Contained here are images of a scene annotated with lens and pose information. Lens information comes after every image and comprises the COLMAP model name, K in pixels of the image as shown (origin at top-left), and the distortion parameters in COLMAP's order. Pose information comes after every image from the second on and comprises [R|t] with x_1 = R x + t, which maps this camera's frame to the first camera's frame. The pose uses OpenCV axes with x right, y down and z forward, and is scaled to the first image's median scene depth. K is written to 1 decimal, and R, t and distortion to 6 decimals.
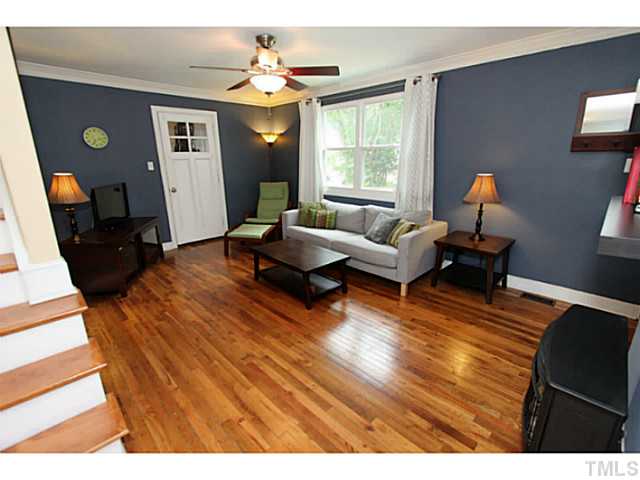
lens RADIAL K [[295.4, 0, 321.0], [0, 295.4, 242.1], [0, 0, 1]] dist [-0.006347, -0.000235]
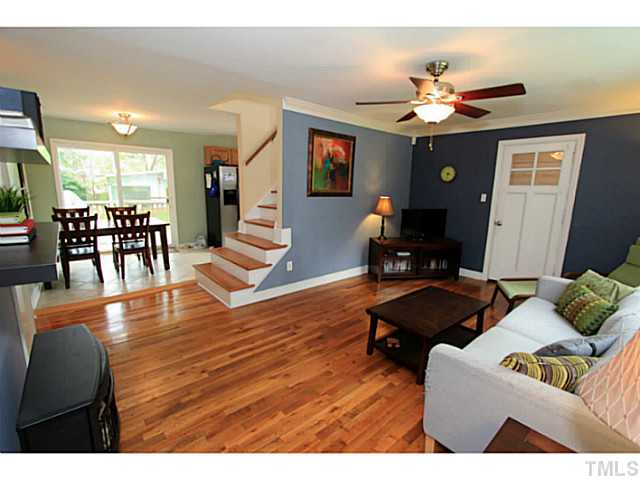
lens RADIAL K [[295.4, 0, 321.1], [0, 295.4, 238.9], [0, 0, 1]] dist [-0.006347, -0.000235]
pose [[-0.069999, 0.177222, -0.981678, 0.923044], [-0.293475, 0.936883, 0.190061, -0.267326], [0.953400, 0.301403, -0.013570, 0.895660]]
